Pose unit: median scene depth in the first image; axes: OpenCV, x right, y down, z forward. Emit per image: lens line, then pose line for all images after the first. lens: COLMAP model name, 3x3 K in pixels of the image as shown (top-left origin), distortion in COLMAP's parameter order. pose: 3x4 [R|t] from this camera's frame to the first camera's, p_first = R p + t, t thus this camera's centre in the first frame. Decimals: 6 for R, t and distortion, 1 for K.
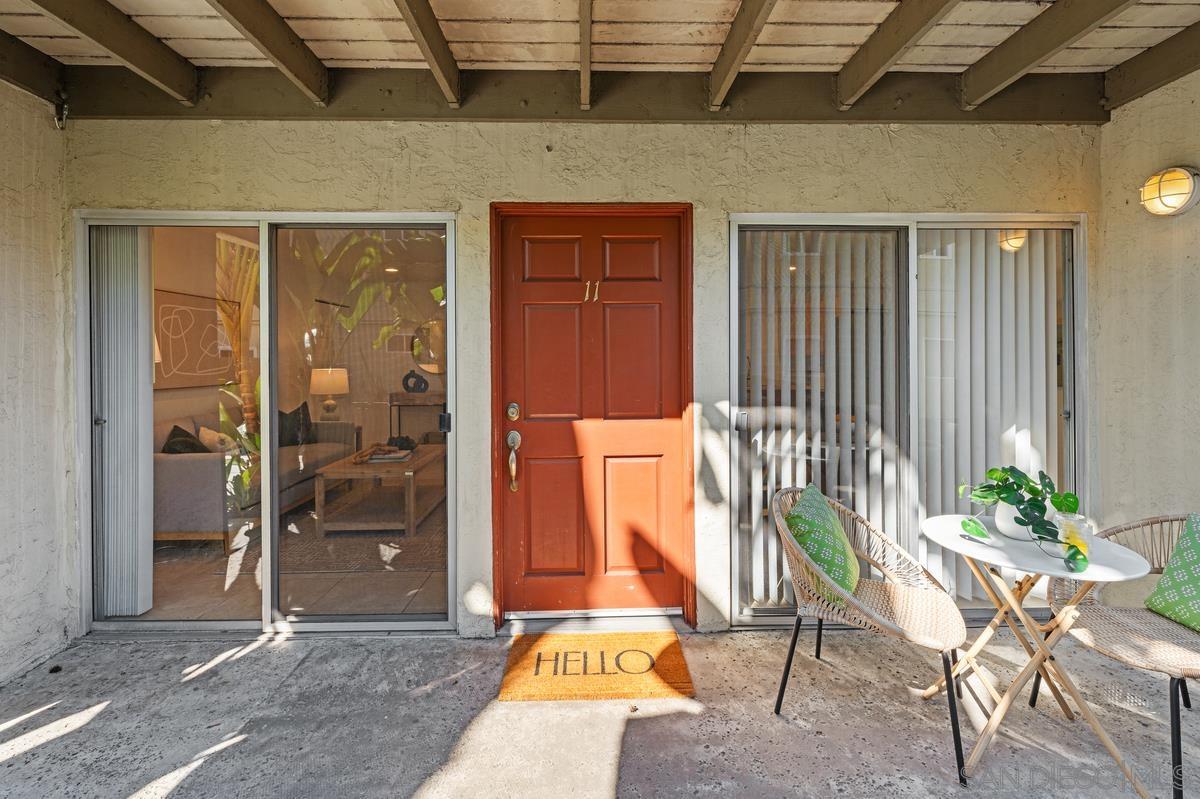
lens RADIAL K [[515.8, 0, 597.6], [0, 515.8, 354.5], [0, 0, 1]] dist [-0.001269, 0.000024]
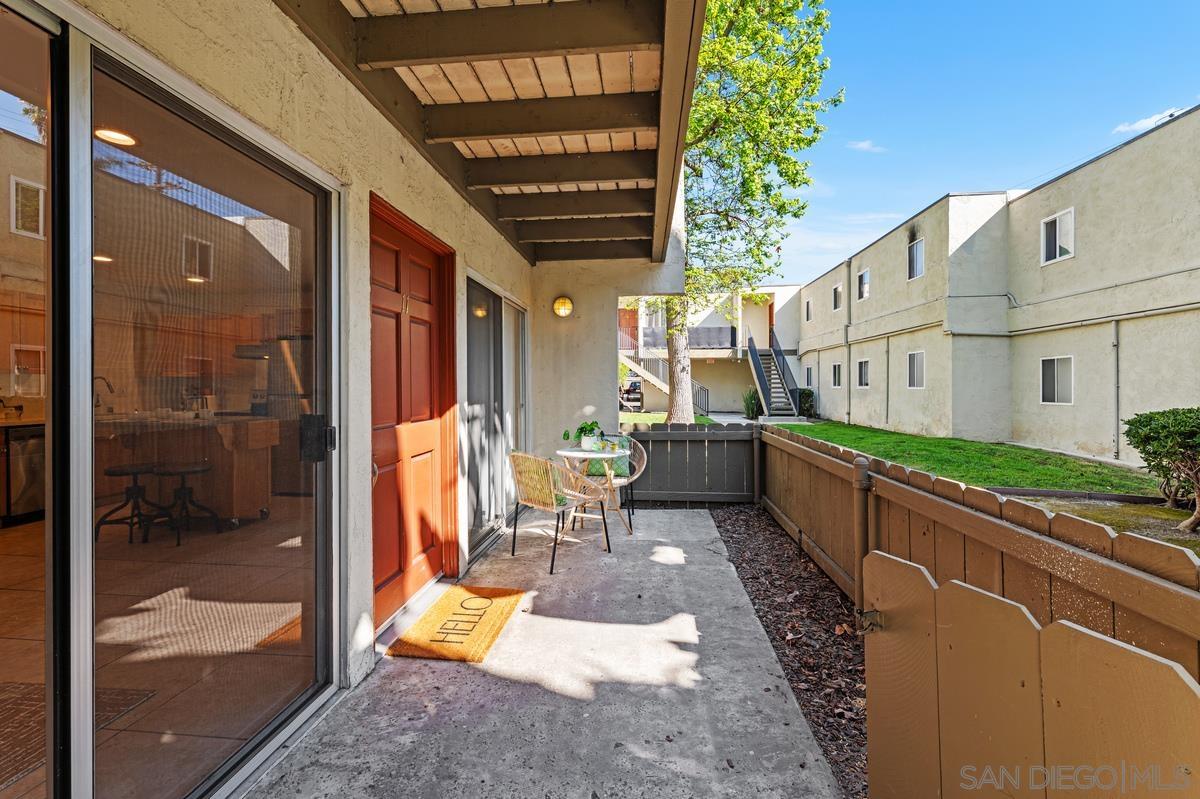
lens RADIAL K [[496.0, 0, 599.4], [0, 496.0, 385.4], [0, 0, 1]] dist [-0.000161, -0.000035]
pose [[0.128260, 0.003908, 0.991733, -1.012667], [-0.003252, 0.999989, -0.003520, 0.048942], [-0.991735, -0.002774, 0.128271, 0.486080]]
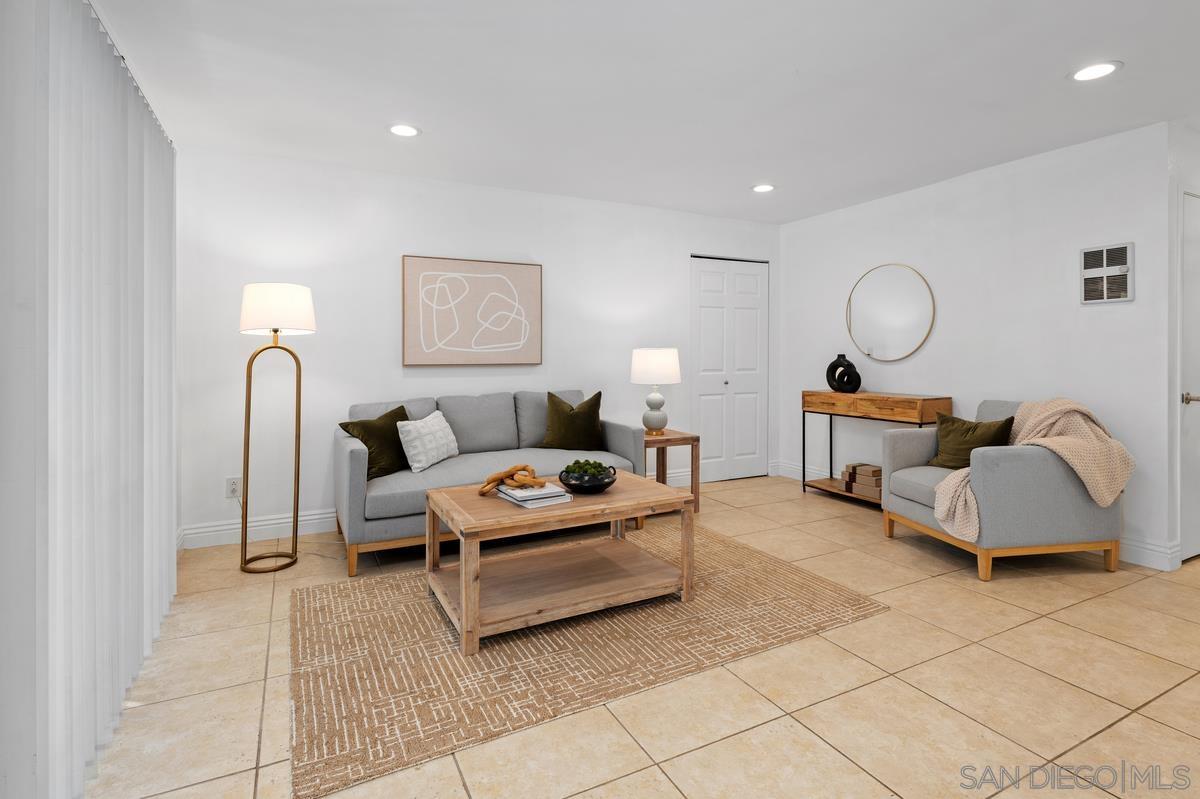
lens RADIAL K [[588.0, 0, 596.7], [0, 588.0, 354.5], [0, 0, 1]] dist [0.000077, -0.000384]
pose [[0.436074, 0.007159, -0.899882, 0.363326], [0.004144, 0.999942, 0.009963, 0.063330], [0.899901, -0.008074, 0.436019, 1.298521]]
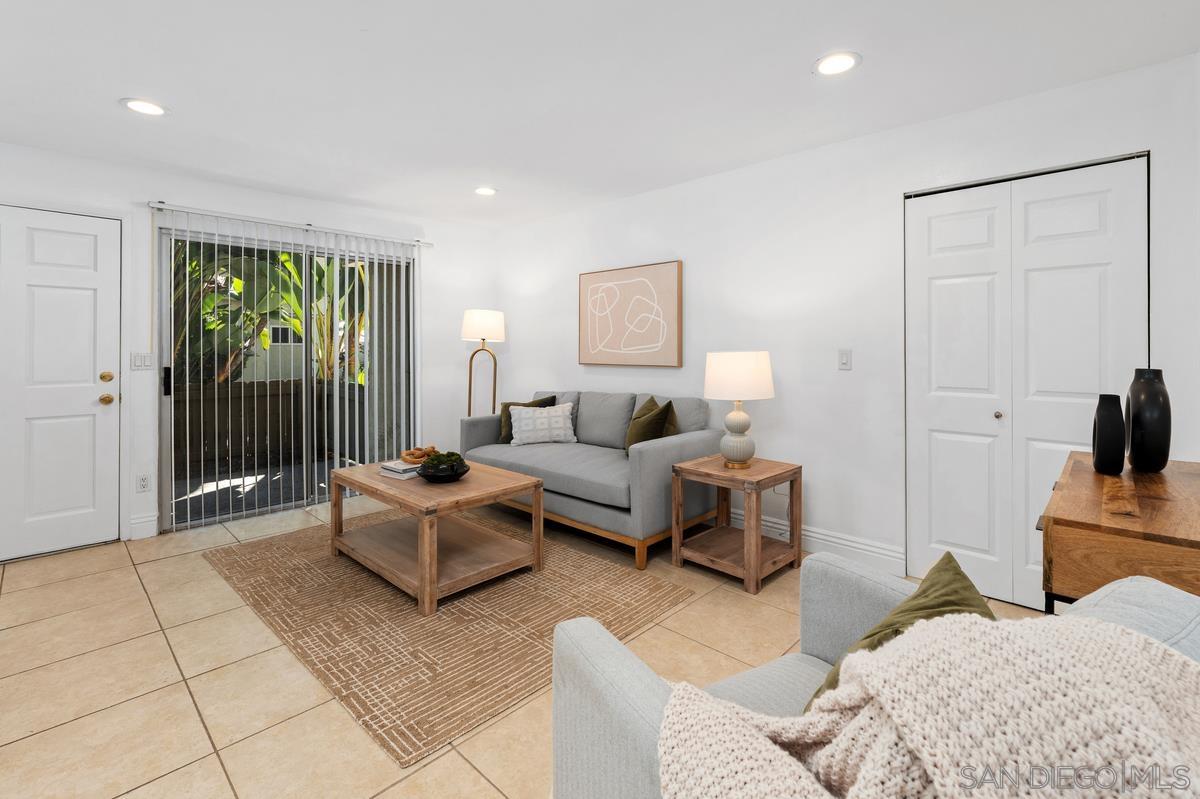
lens RADIAL K [[533.4, 0, 596.1], [0, 533.4, 347.9], [0, 0, 1]] dist [-0.000888, -0.000284]
pose [[-0.706041, 0.006575, -0.708140, -0.089359], [0.008430, 0.999964, 0.000880, 0.052257], [0.708121, -0.005349, -0.706071, 2.850123]]
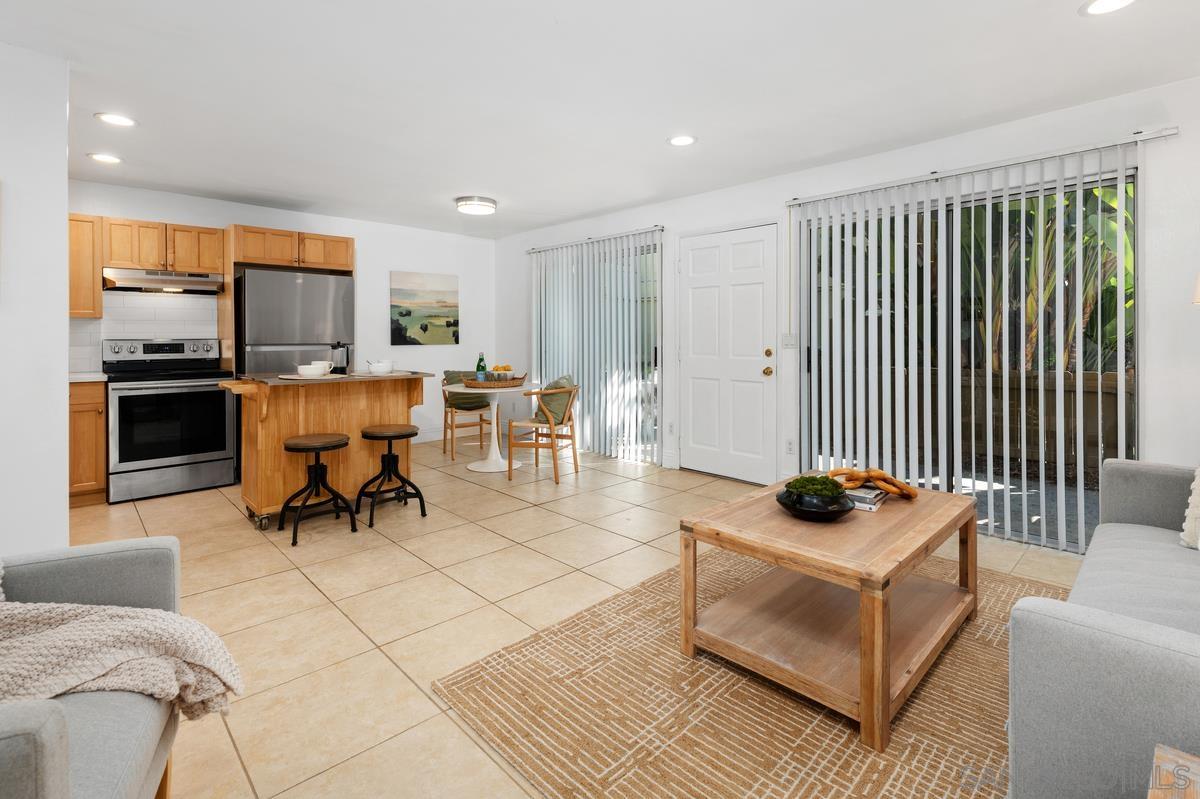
lens RADIAL K [[562.5, 0, 600.8], [0, 562.5, 335.9], [0, 0, 1]] dist [-0.000840, -0.000229]
pose [[-0.679647, 0.008074, 0.733495, -1.086581], [0.002795, 0.999961, -0.008418, 0.076861], [-0.733534, -0.003671, -0.679643, 2.597969]]
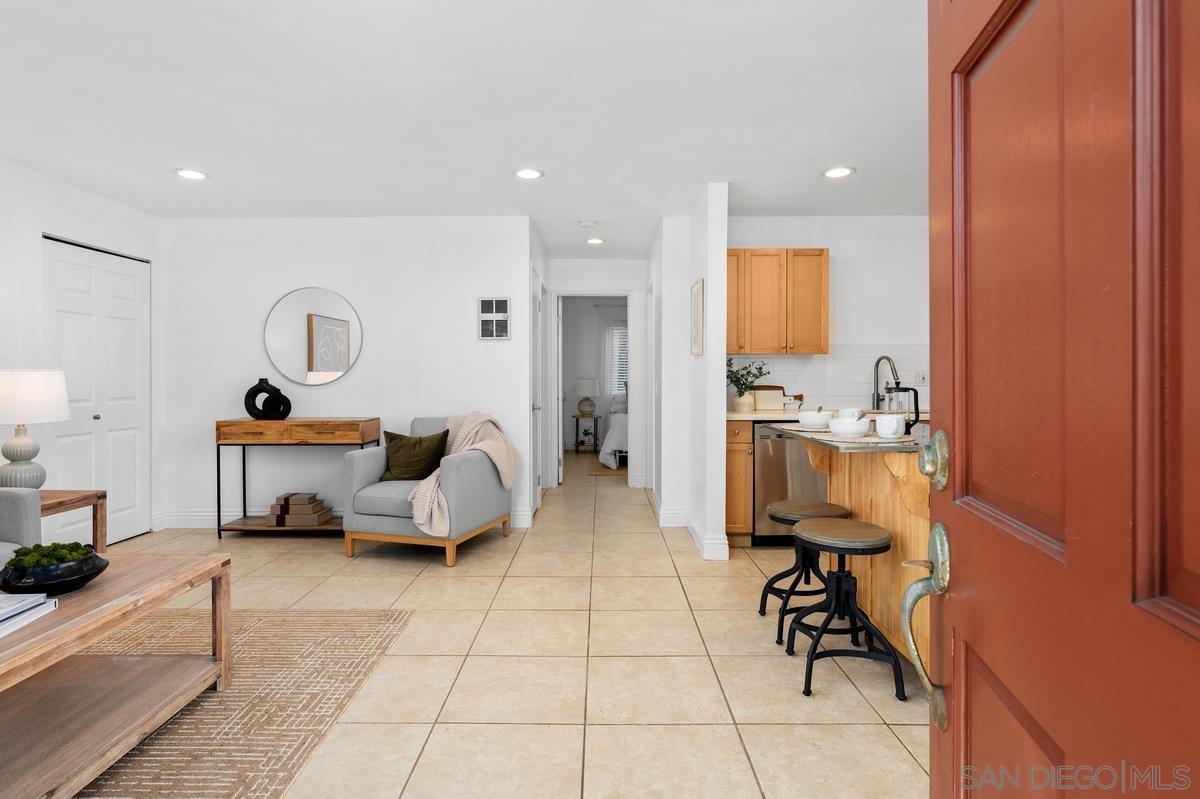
lens RADIAL K [[621.7, 0, 598.3], [0, 621.7, 381.6], [0, 0, 1]] dist [-0.000485, 0.000057]
pose [[0.999684, 0.005139, -0.024619, 0.025297], [-0.004811, 0.999899, 0.013385, 0.065154], [0.024685, -0.013262, 0.999607, 1.021490]]
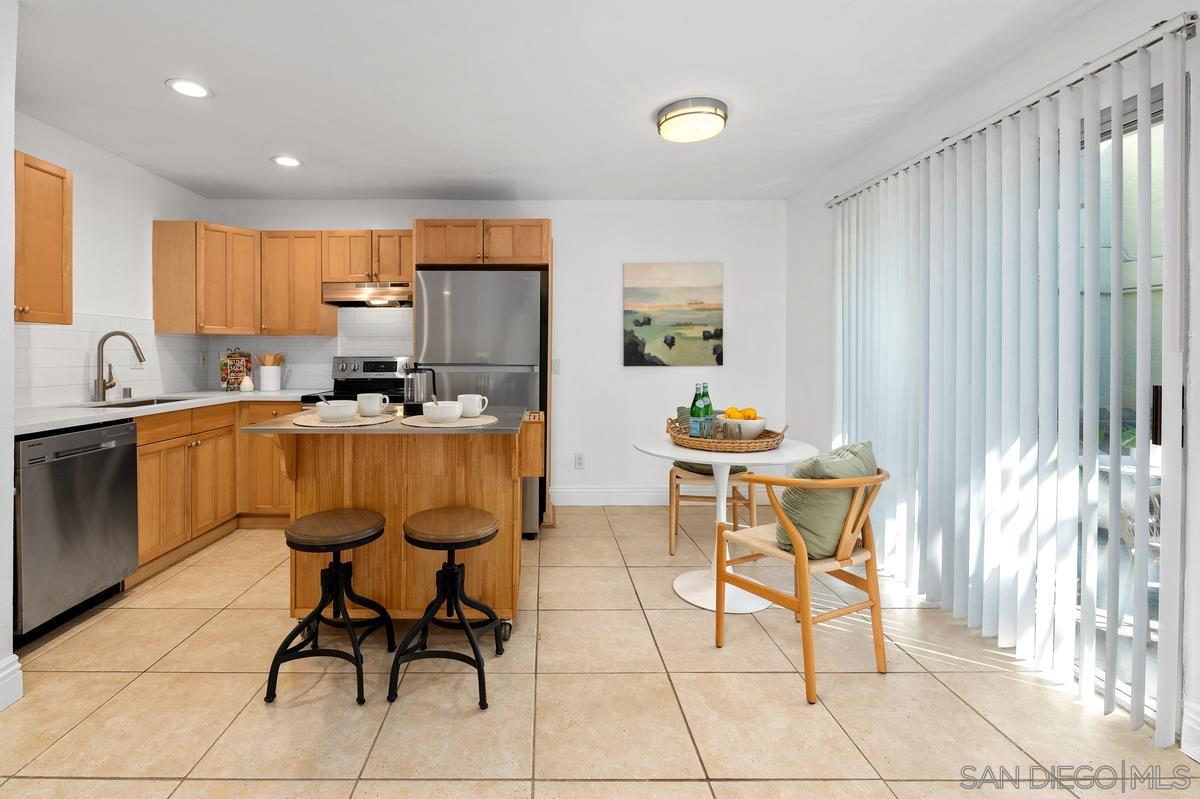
lens RADIAL K [[545.4, 0, 562.6], [0, 545.4, 358.4], [0, 0, 1]] dist [-0.001565, -0.000218]
pose [[-0.010290, -0.002352, 0.999944, -0.402924], [-0.005204, 0.999984, 0.002299, 0.067790], [-0.999934, -0.005181, -0.010302, 1.821077]]
